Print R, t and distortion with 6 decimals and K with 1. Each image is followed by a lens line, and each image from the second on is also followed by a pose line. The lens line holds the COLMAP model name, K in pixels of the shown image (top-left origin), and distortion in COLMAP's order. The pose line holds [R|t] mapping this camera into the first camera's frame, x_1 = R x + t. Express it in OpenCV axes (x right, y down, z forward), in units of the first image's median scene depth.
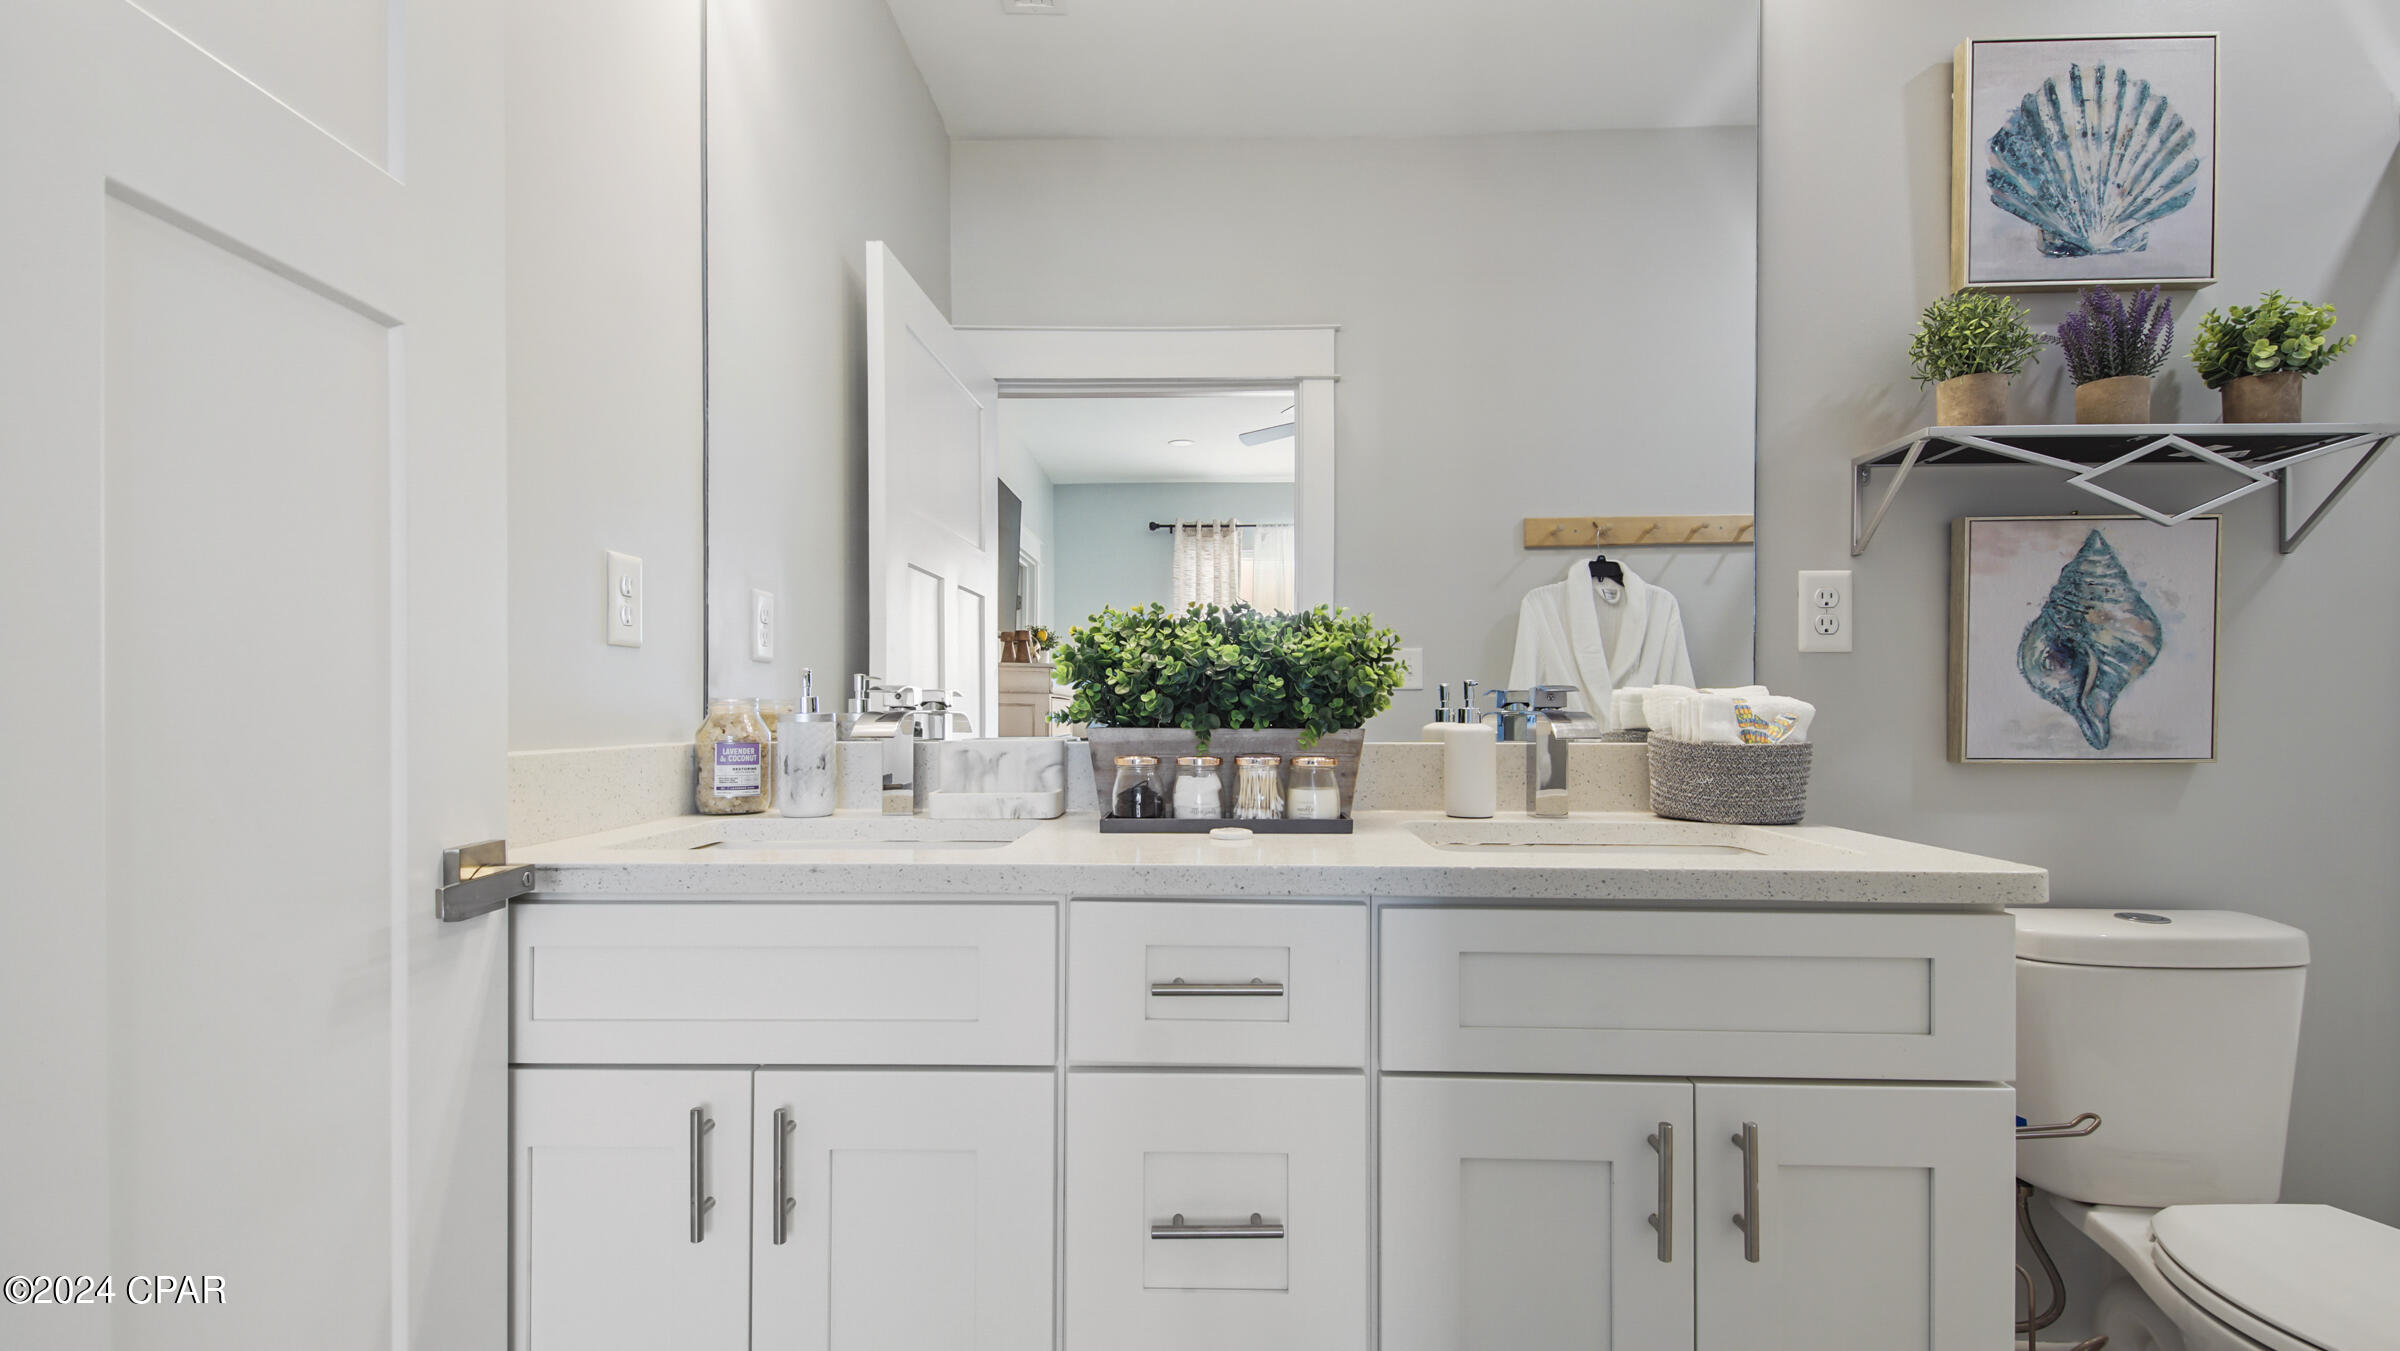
lens RADIAL K [[1078.7, 0, 1209.4], [0, 1078.7, 682.2], [0, 0, 1]] dist [0.000681, -0.000335]
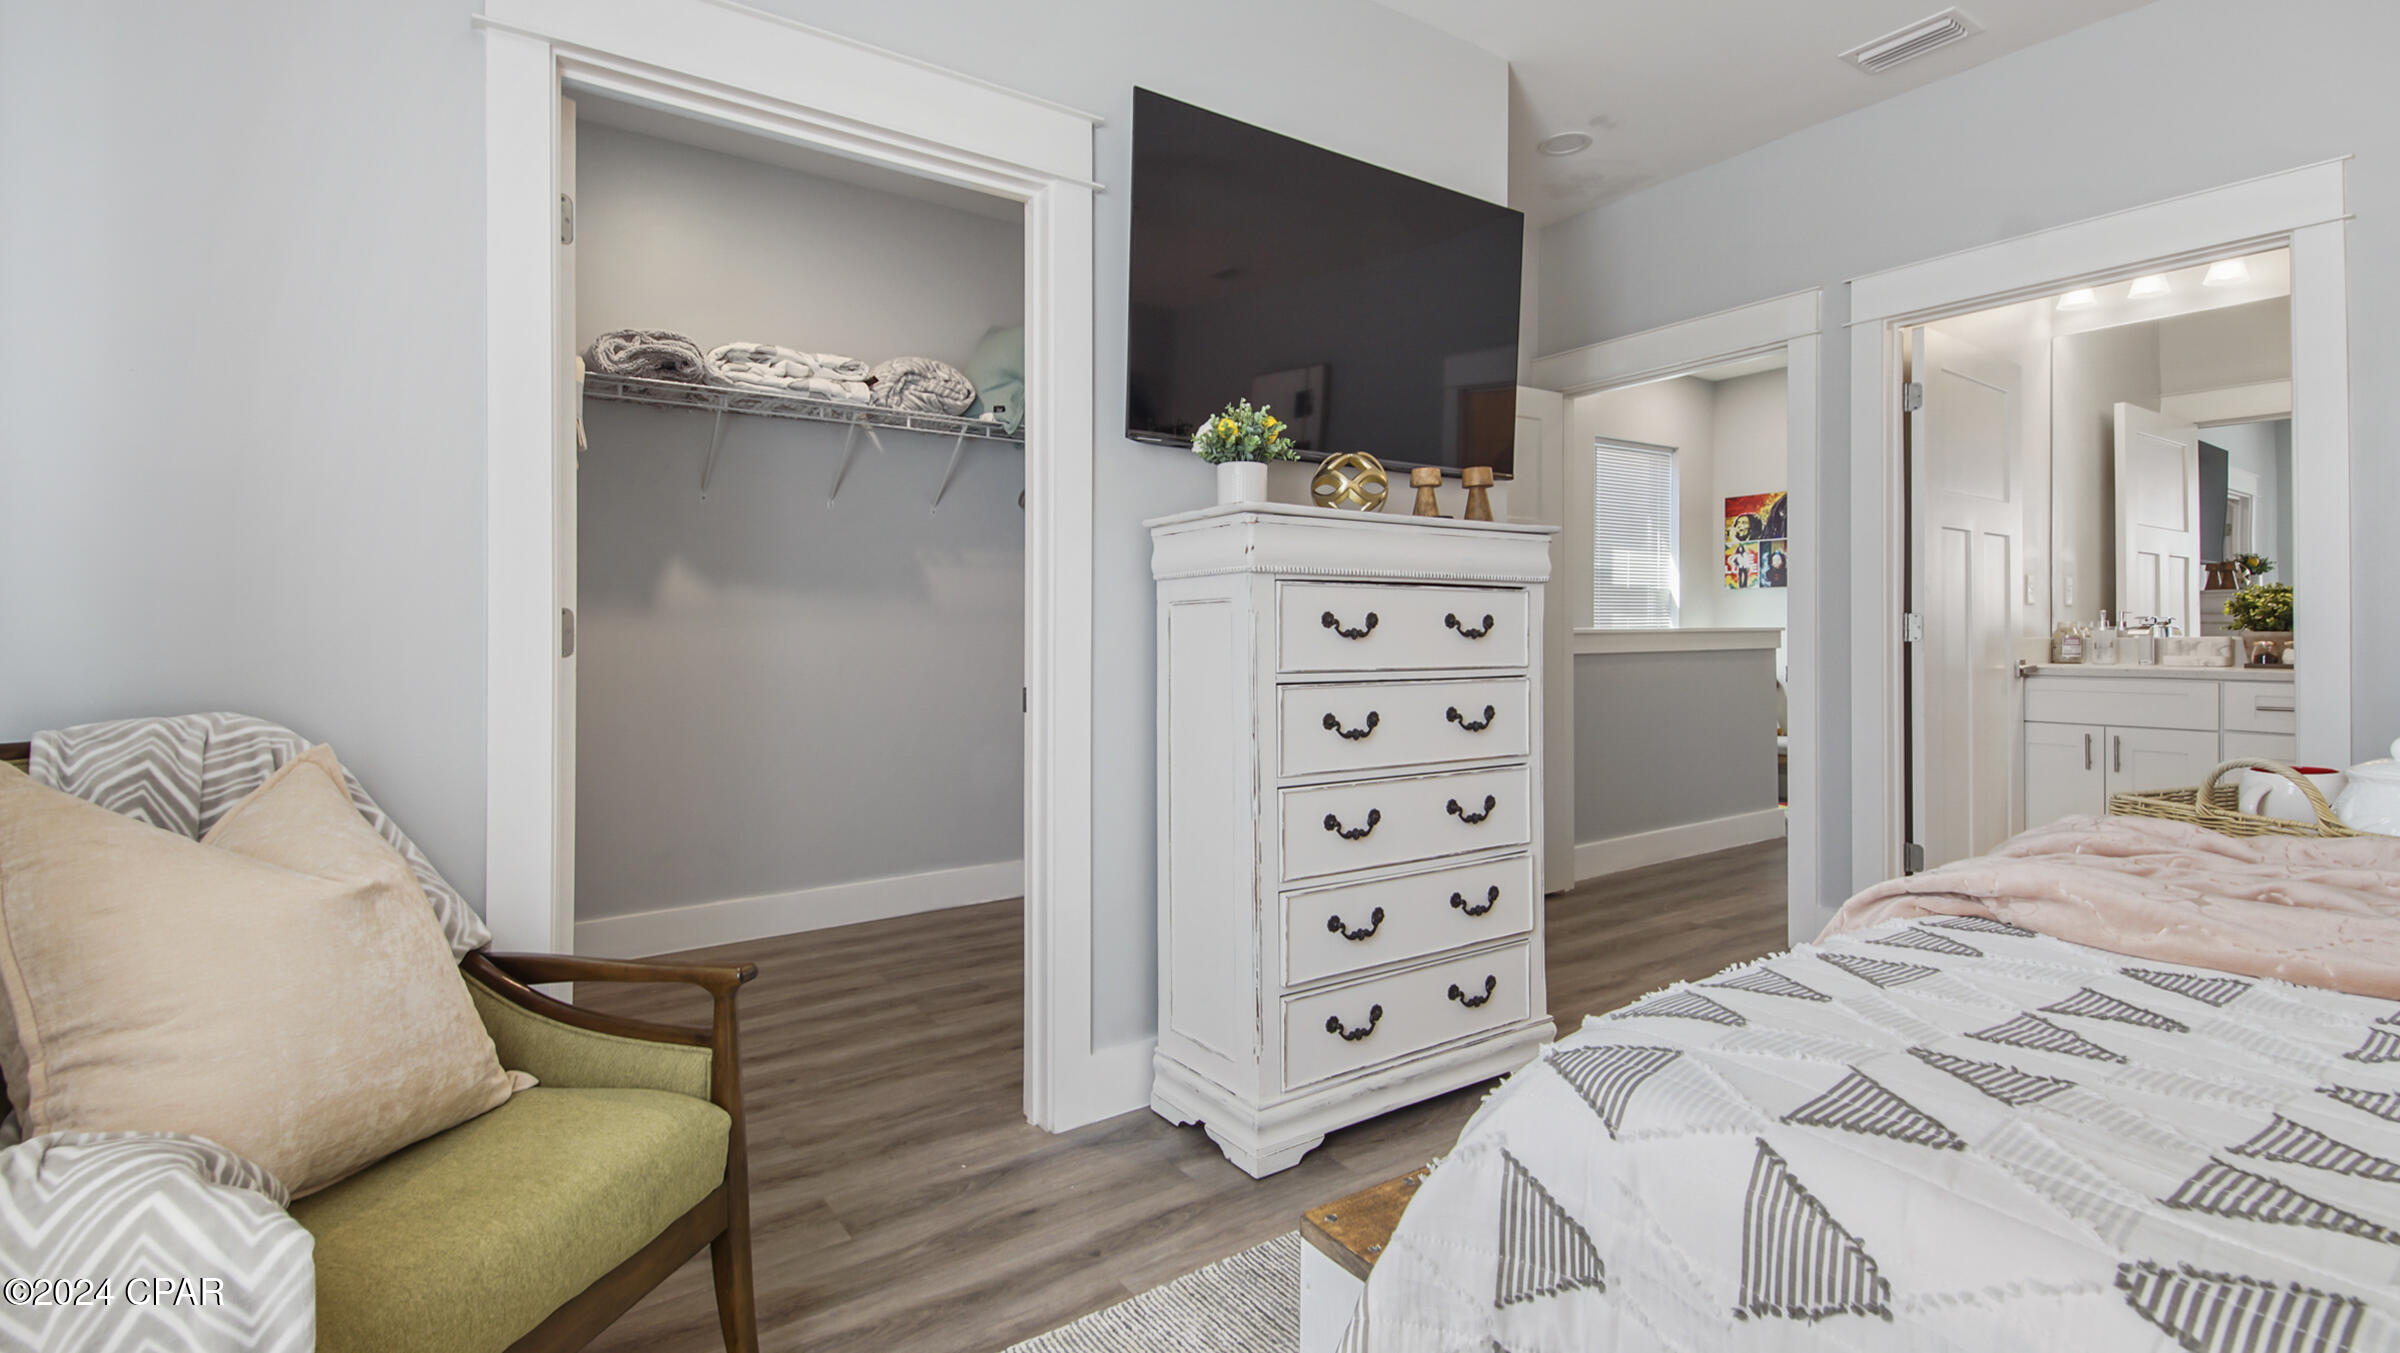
lens RADIAL K [[1078.7, 0, 1236.8], [0, 1078.7, 637.8], [0, 0, 1]] dist [0.000681, -0.000335]
pose [[0.600713, 0.004688, -0.799451, 0.481515], [0.021578, 0.999523, 0.022076, -0.049157], [0.799174, -0.030512, 0.600326, -2.354016]]
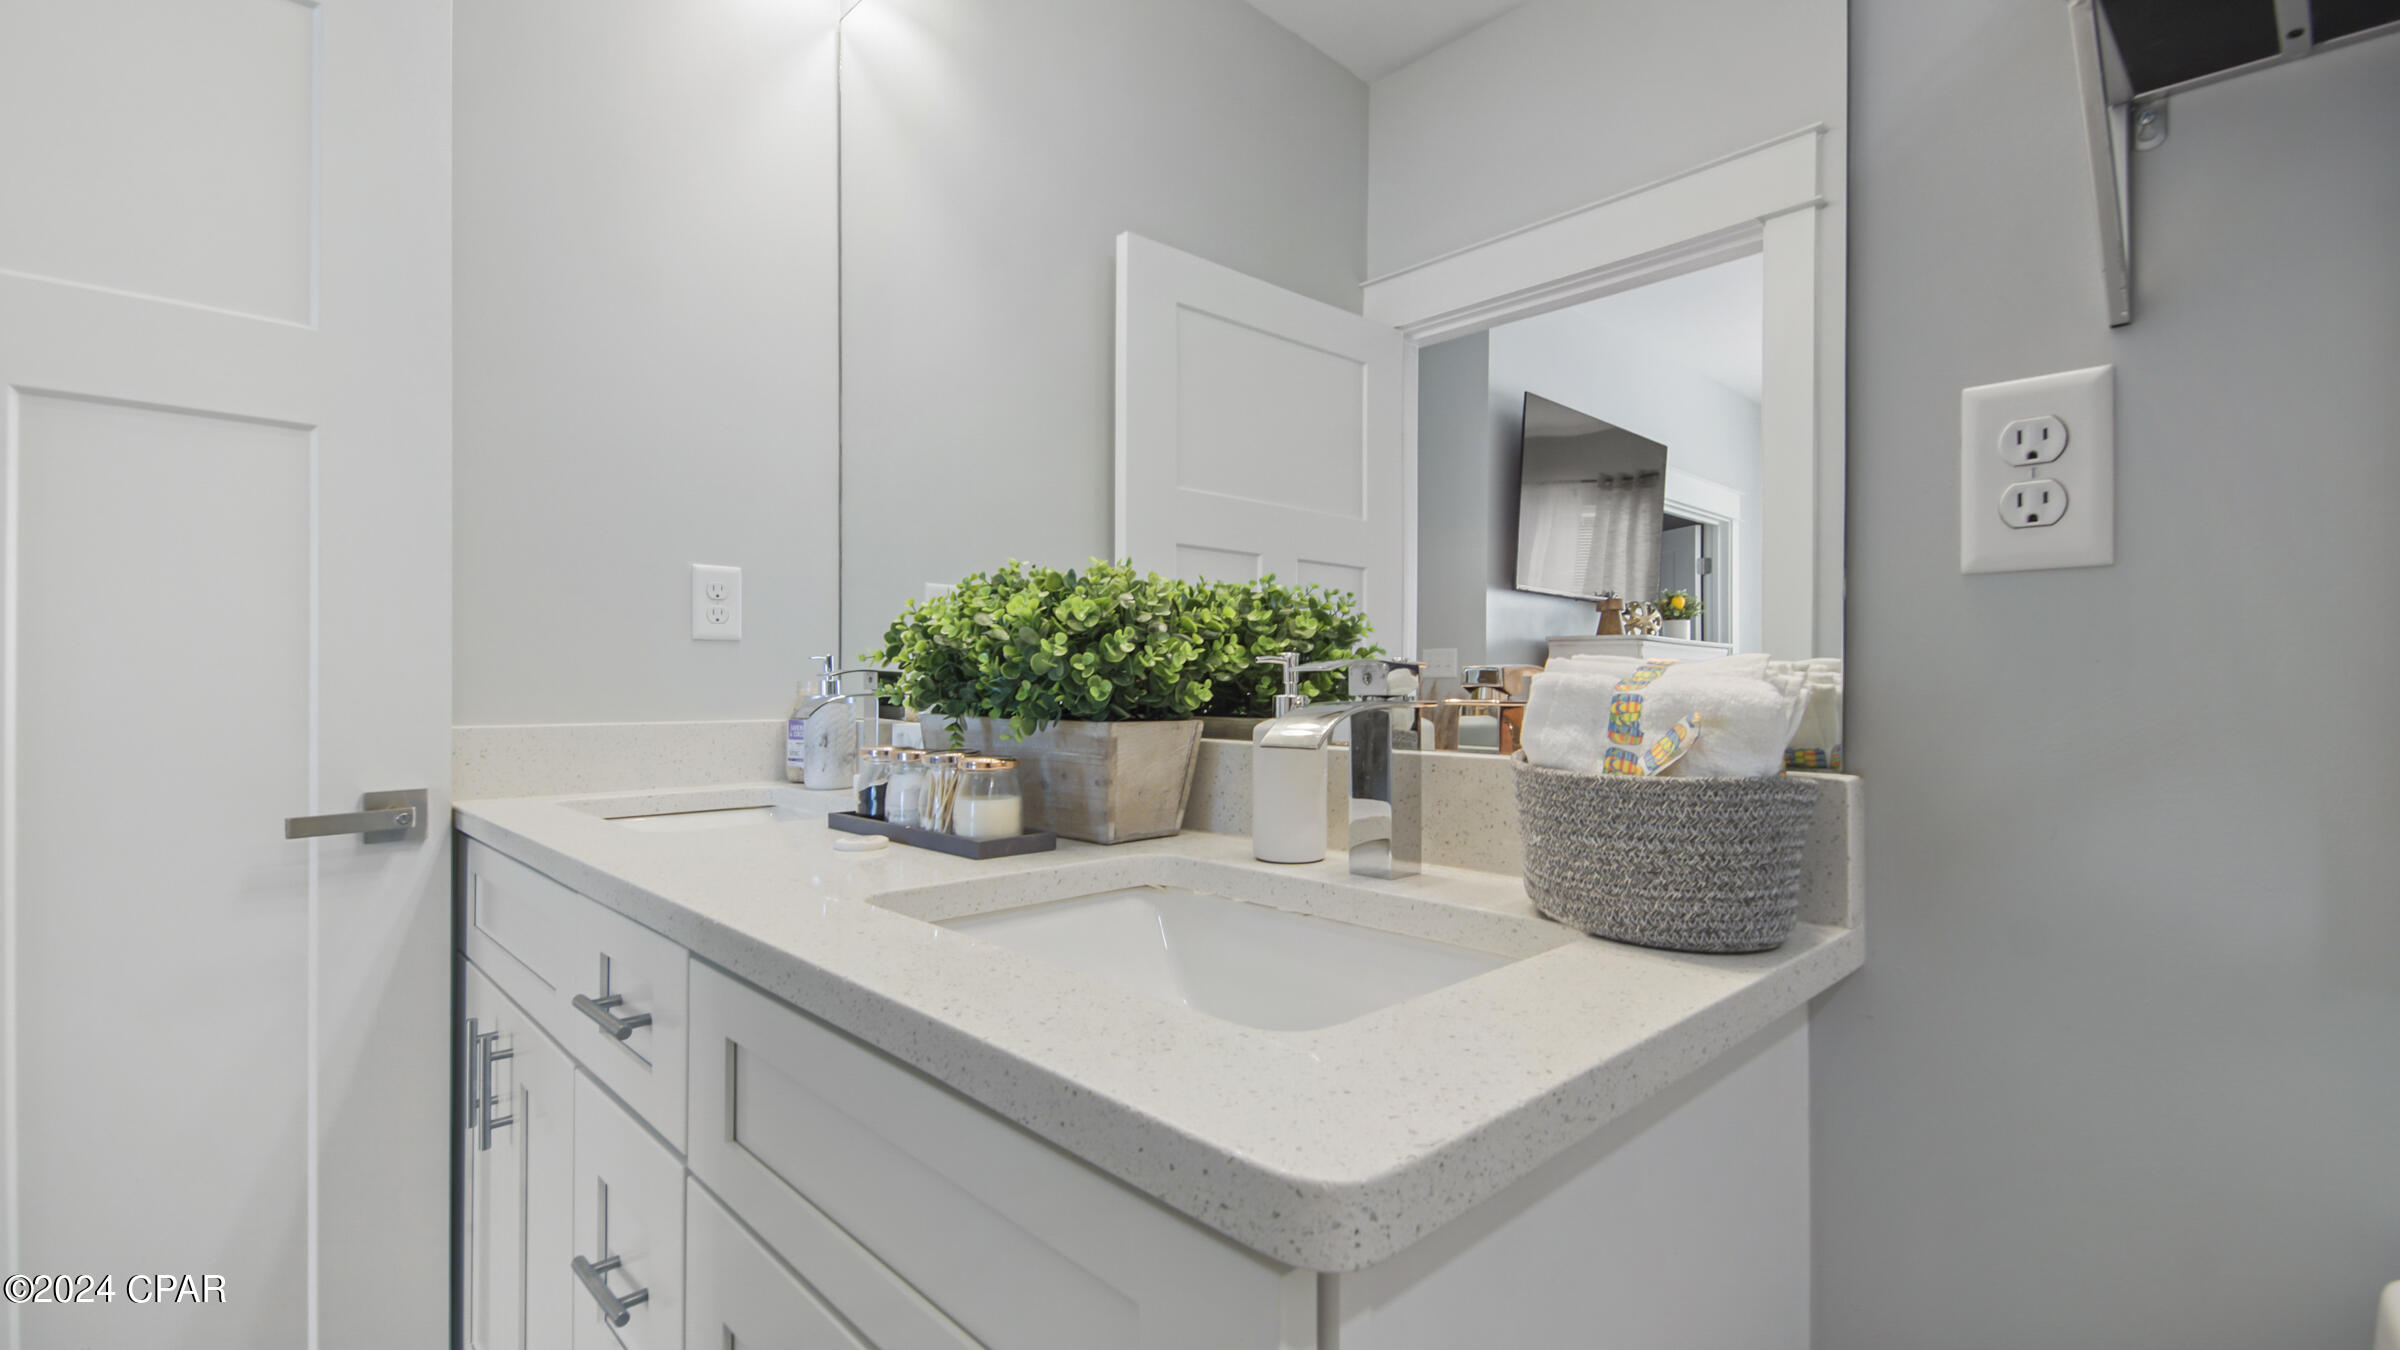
lens RADIAL K [[1078.7, 0, 1205.7], [0, 1078.7, 684.6], [0, 0, 1]] dist [0.000681, -0.000335]
pose [[0.706322, 0.001050, -0.707890, 0.678860], [0.018129, 0.999644, 0.019572, 0.003536], [0.707659, -0.026657, 0.706051, 0.496947]]
